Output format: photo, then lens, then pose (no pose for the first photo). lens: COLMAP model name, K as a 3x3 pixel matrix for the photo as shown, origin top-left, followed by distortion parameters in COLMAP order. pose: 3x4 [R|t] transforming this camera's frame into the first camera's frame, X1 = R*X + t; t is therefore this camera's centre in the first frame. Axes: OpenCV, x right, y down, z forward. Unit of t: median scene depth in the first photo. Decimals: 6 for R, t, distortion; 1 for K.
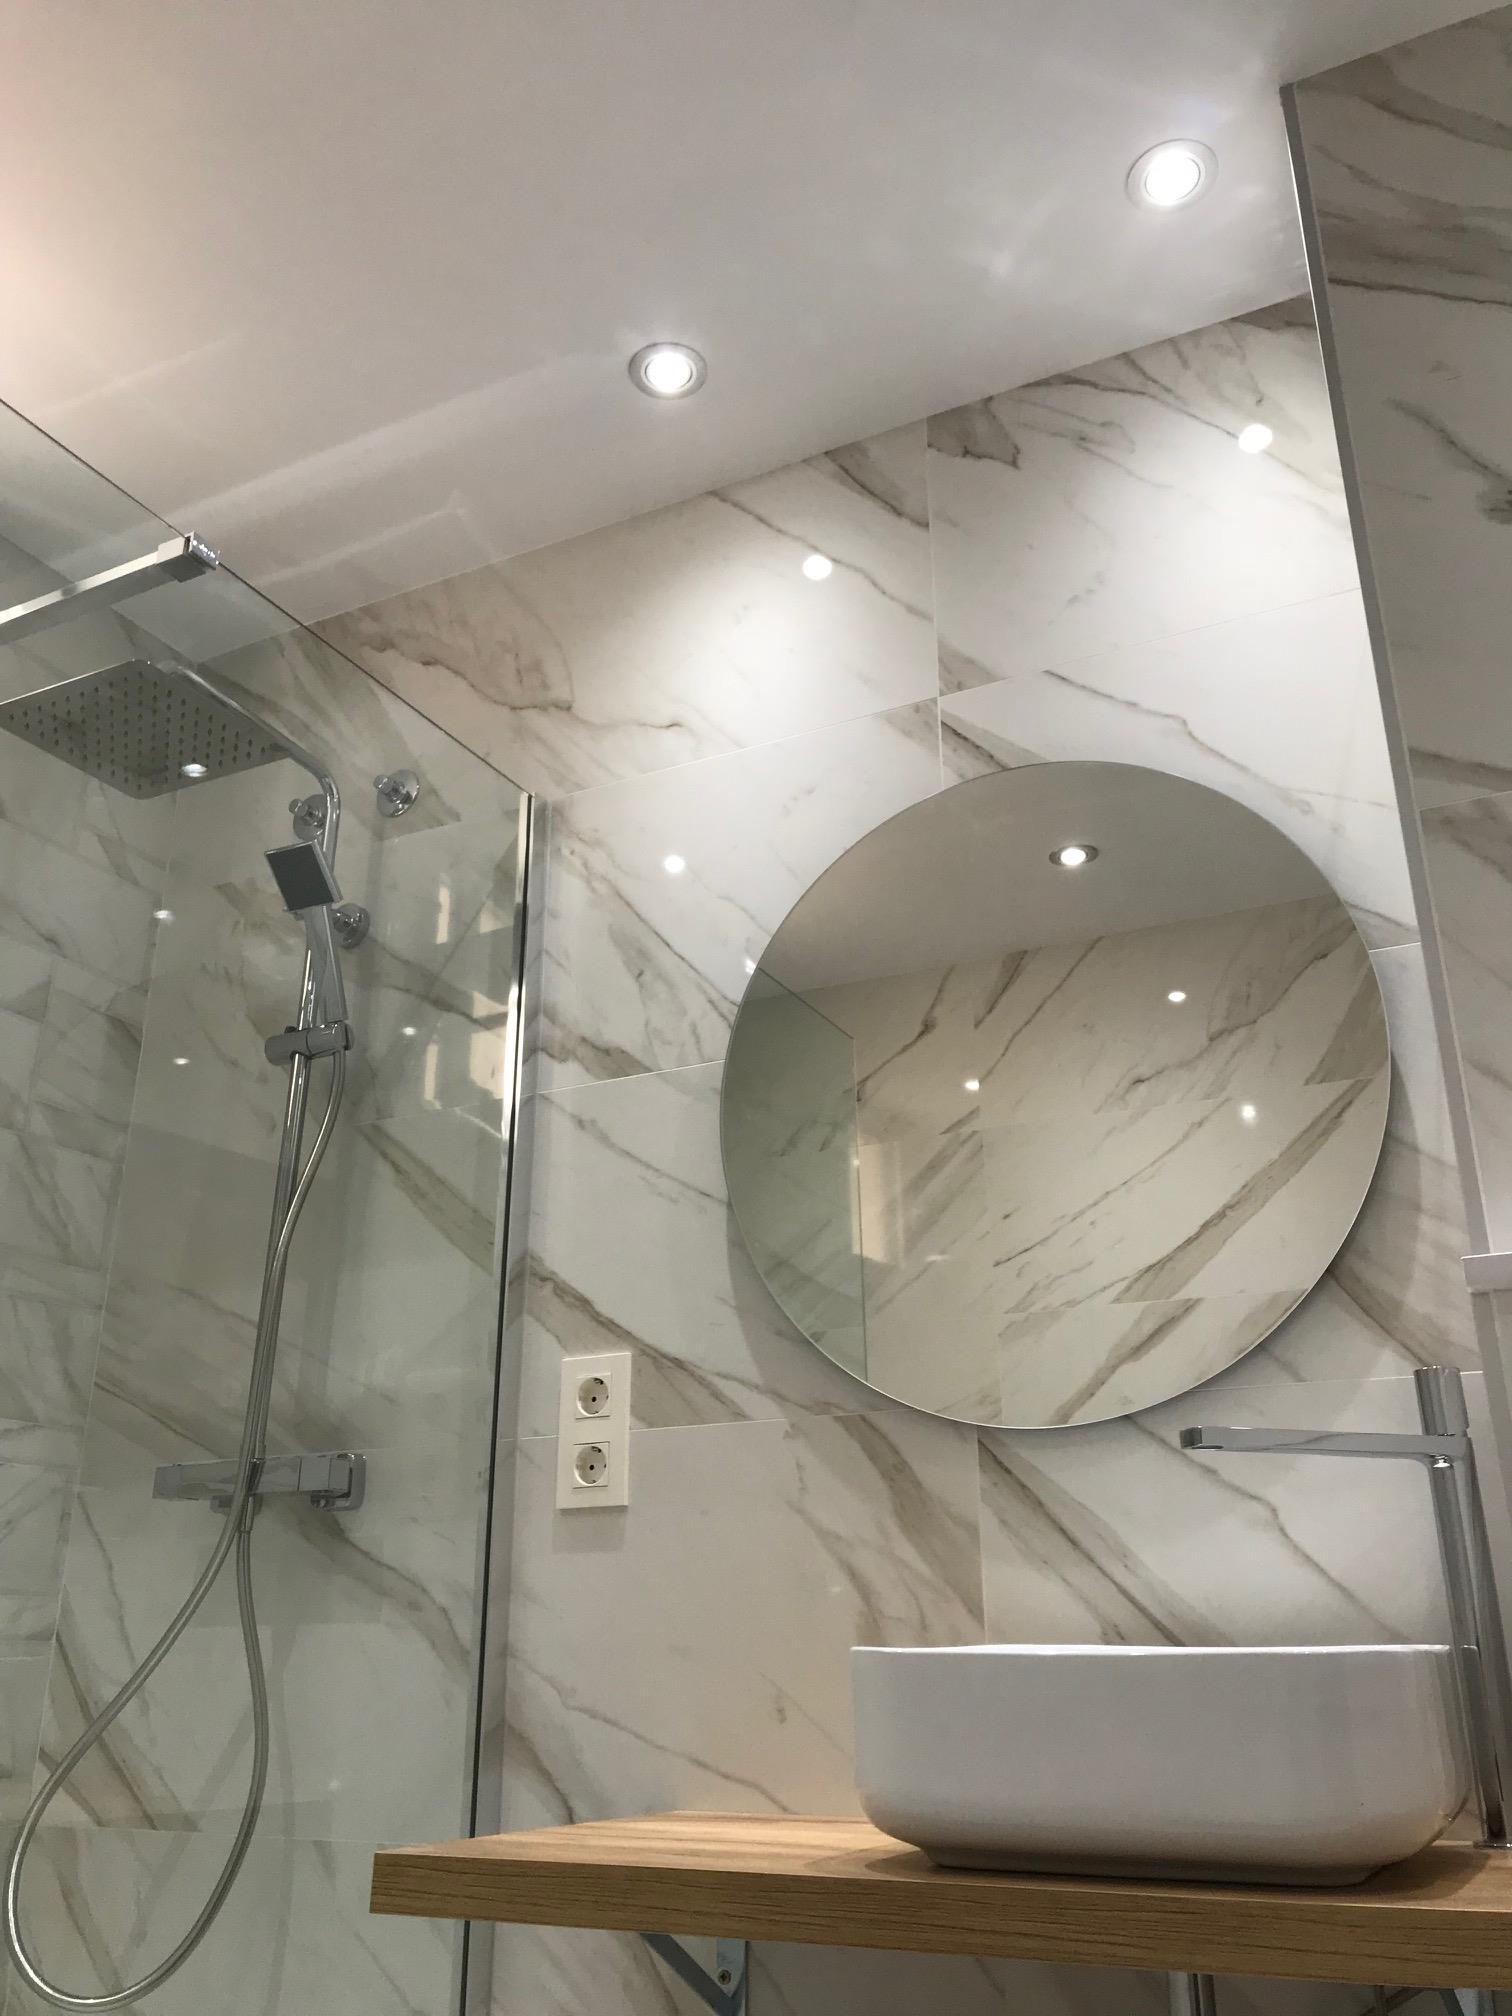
lens RADIAL K [[1657.3, 0, 756.9], [0, 1657.3, 990.9], [0, 0, 1]] dist [0.127593, -0.374752]
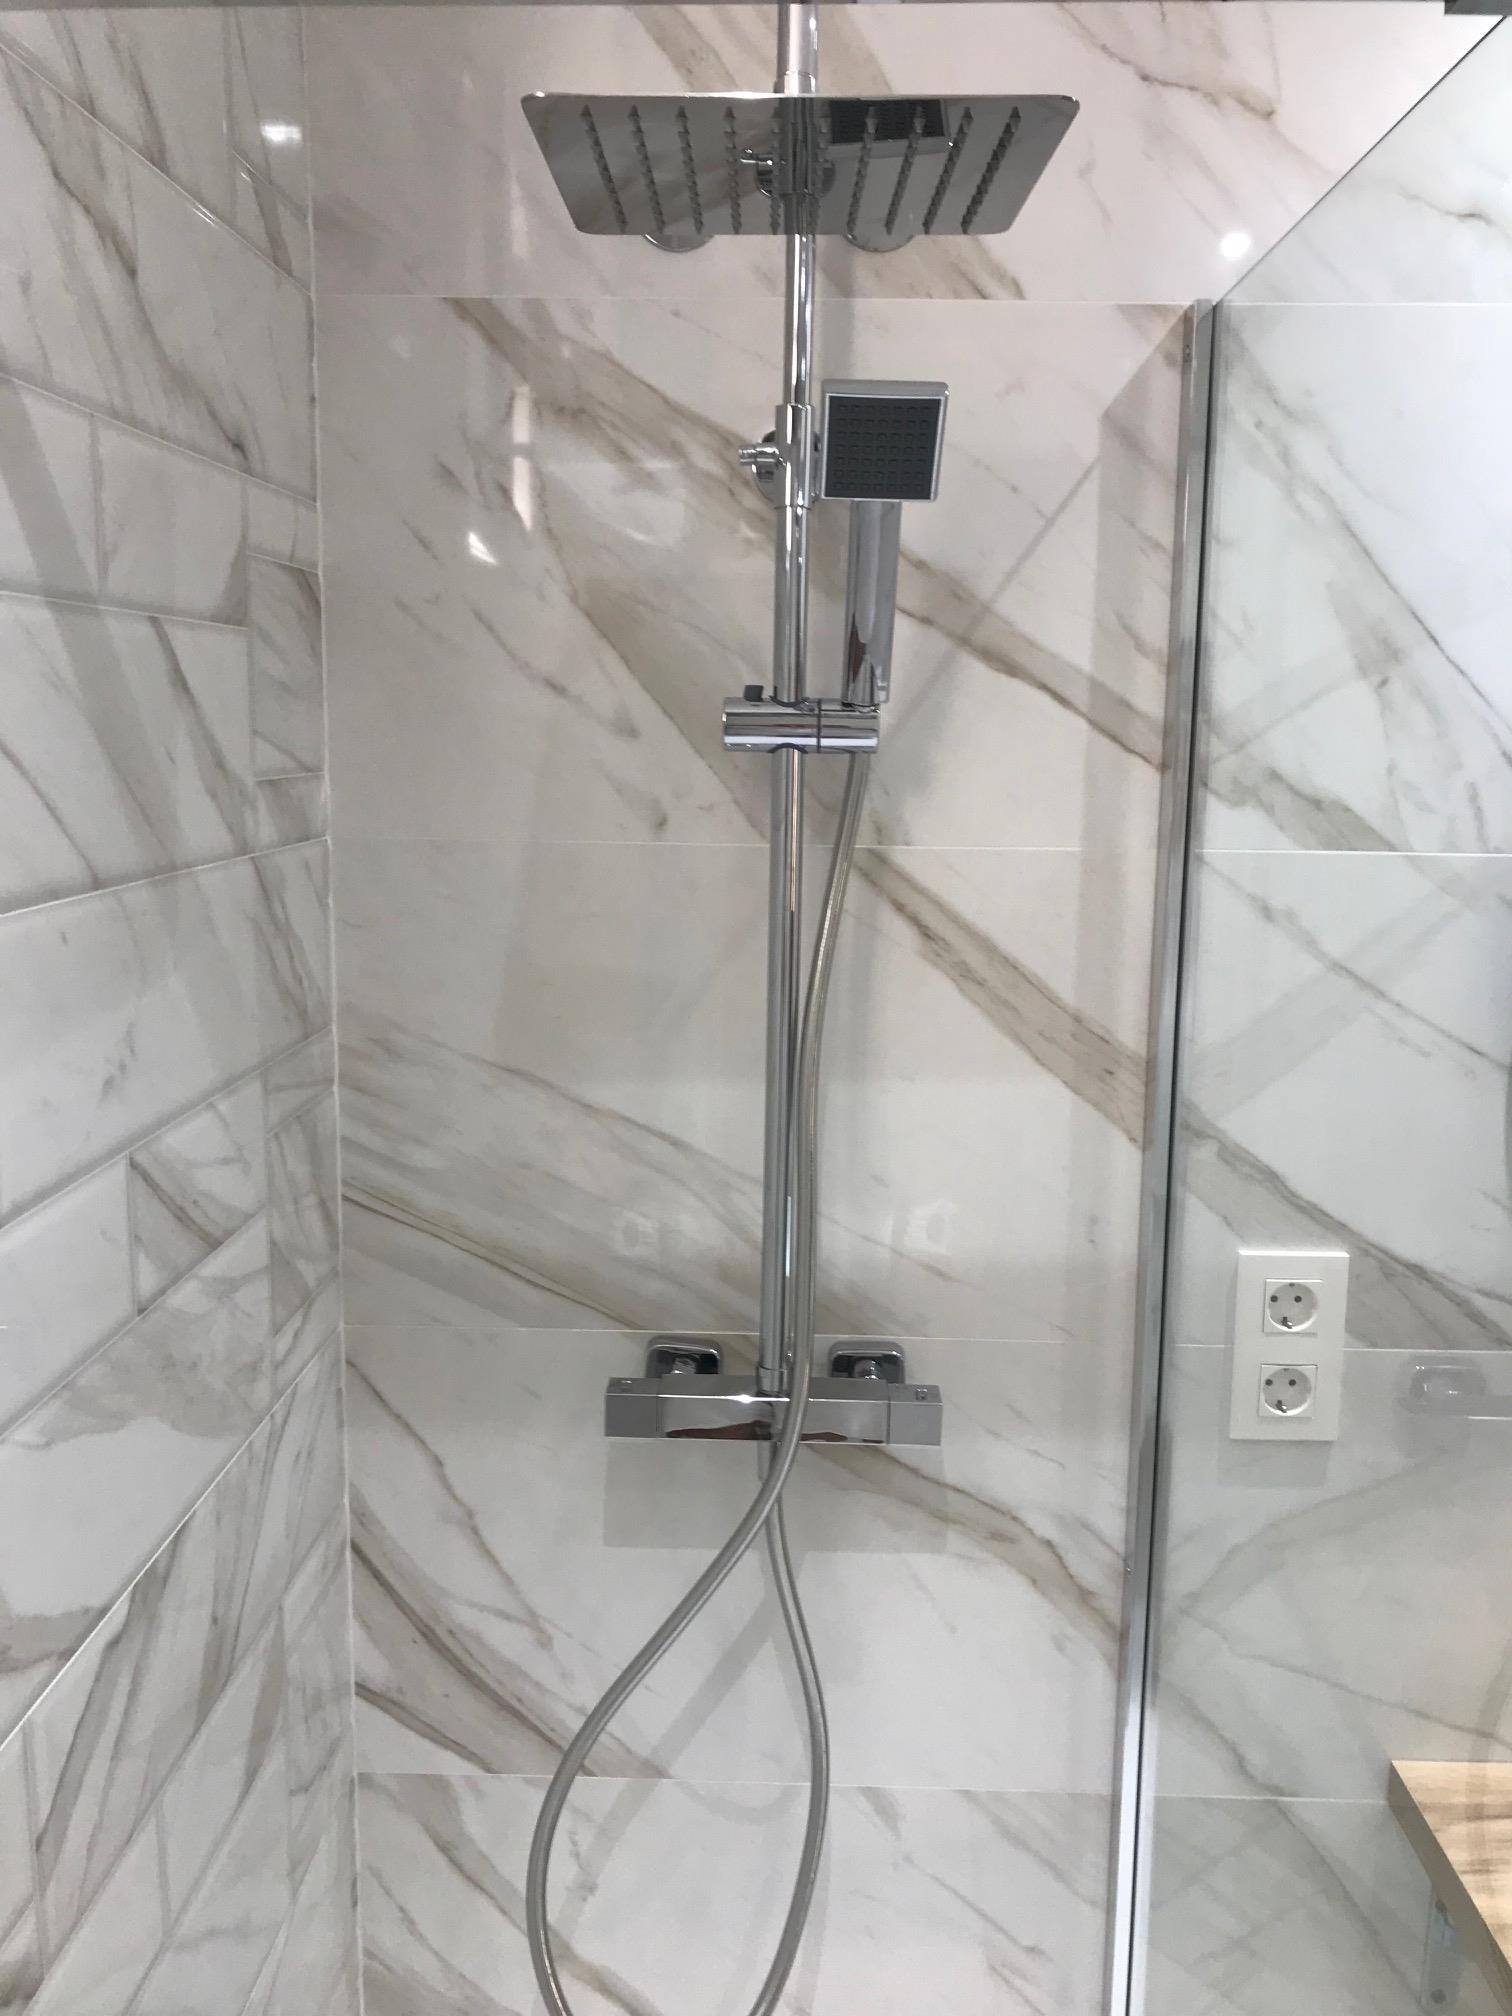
lens RADIAL K [[1681.2, 0, 753.1], [0, 1681.2, 990.1], [0, 0, 1]] dist [0.029692, -0.033310]
pose [[0.900732, -0.056841, 0.430640, -0.616772], [-0.177577, 0.856587, 0.484484, -0.193477], [-0.396419, -0.512862, 0.761462, 0.587340]]
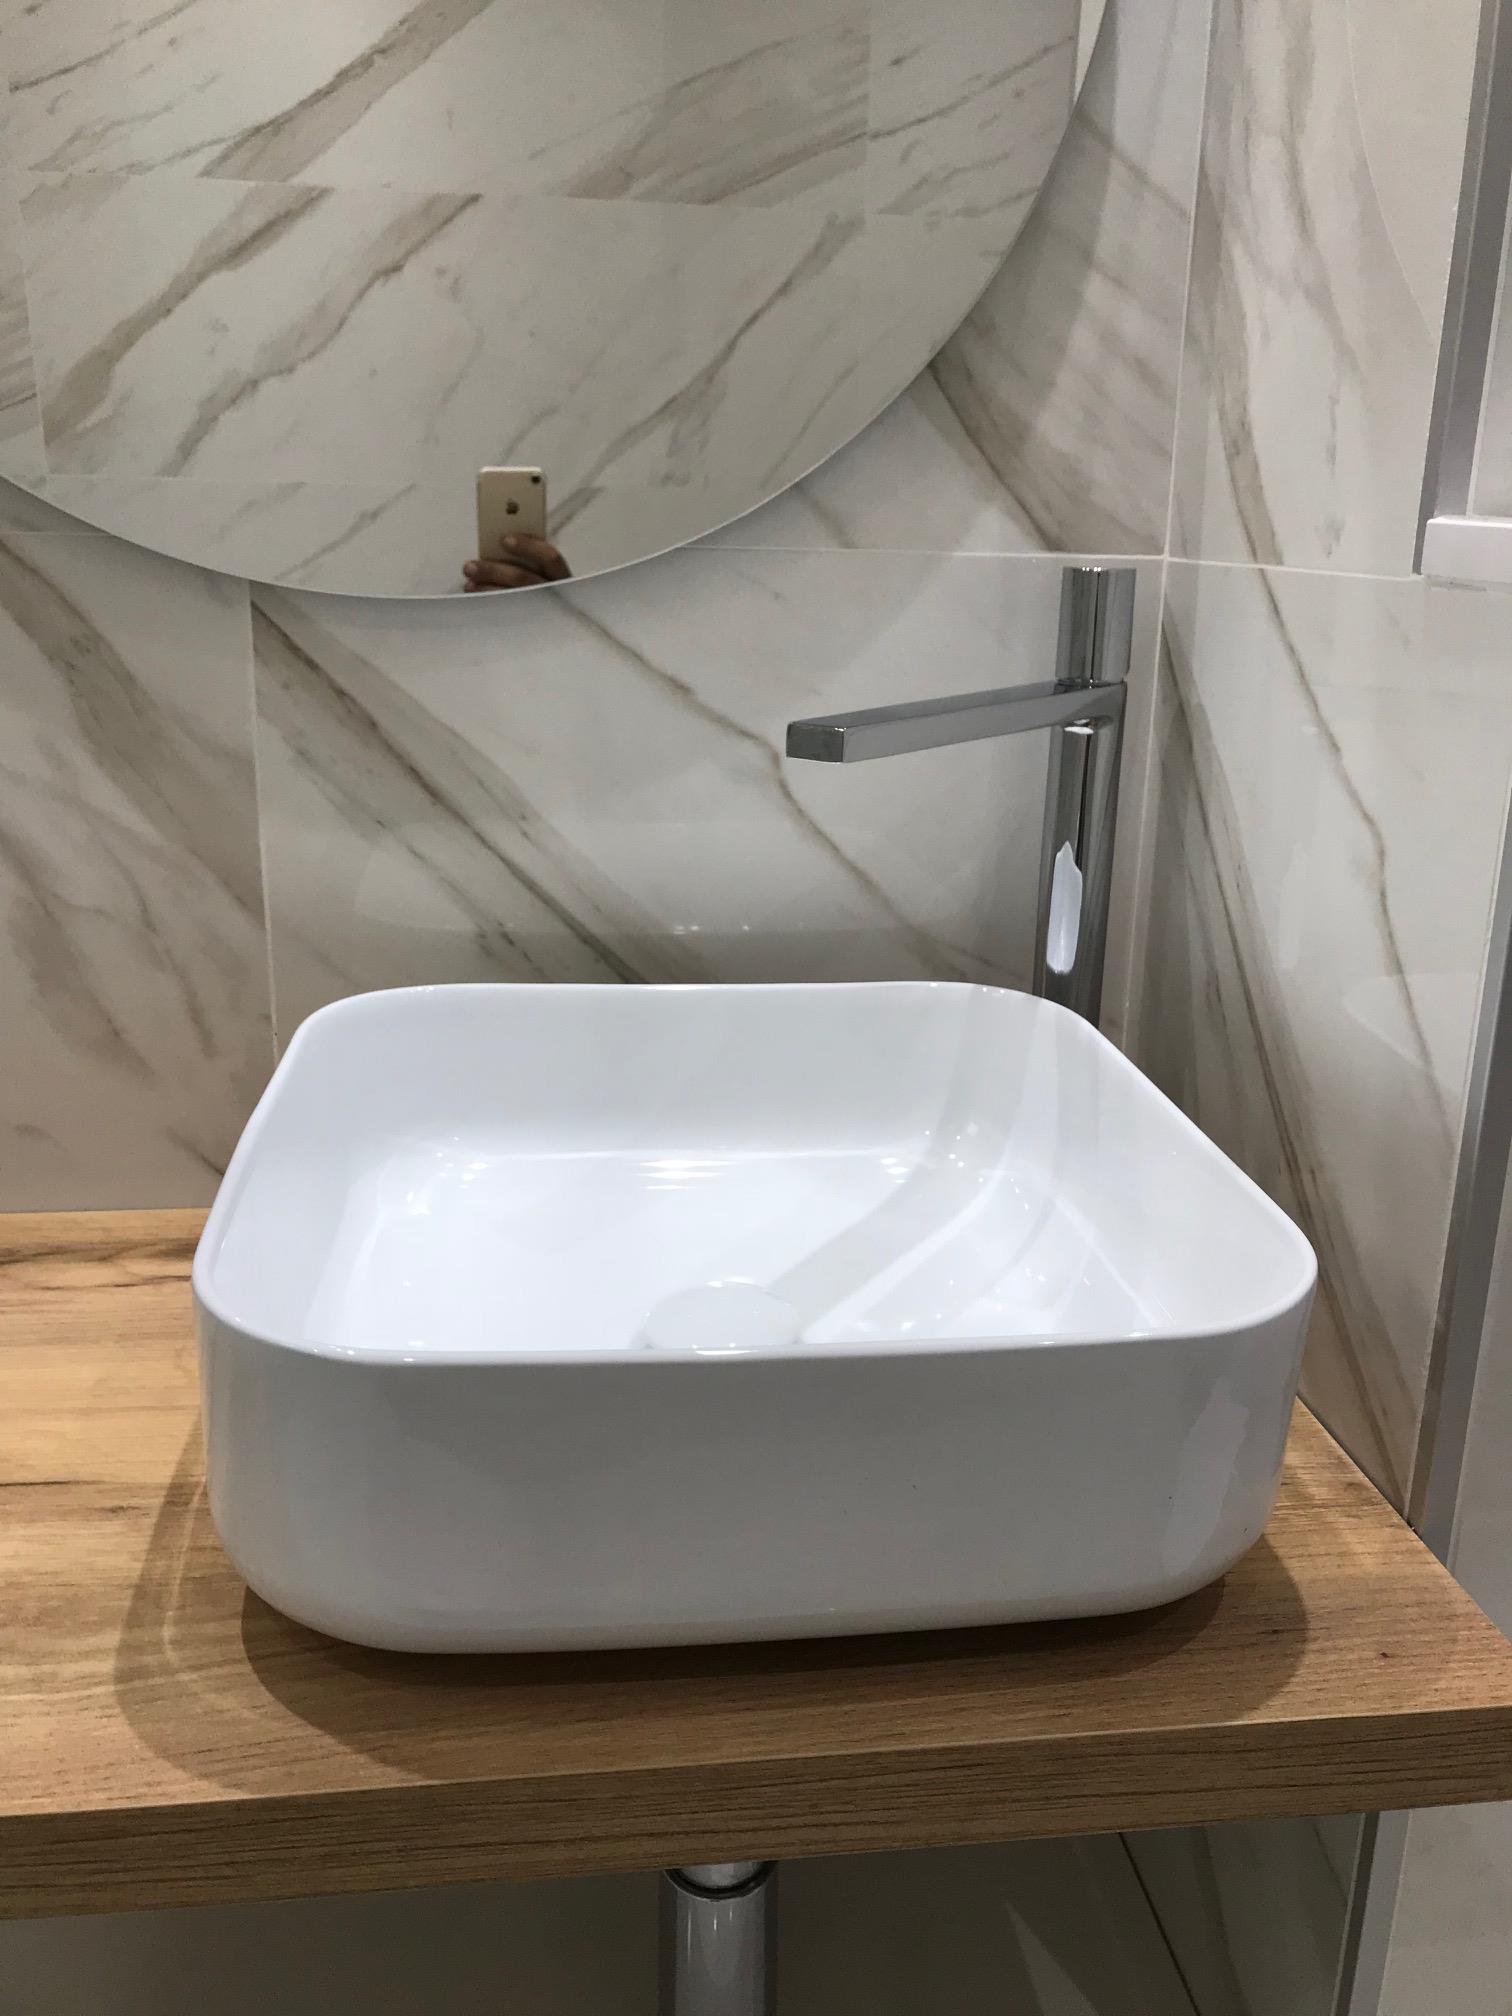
lens RADIAL K [[1679.1, 0, 775.8], [0, 1679.1, 992.6], [0, 0, 1]] dist [0.005368, 0.001470]
pose [[0.823086, -0.136431, 0.551285, -0.034940], [-0.236652, 0.800028, 0.551318, 0.031732], [-0.516260, -0.584245, 0.626205, 0.448023]]
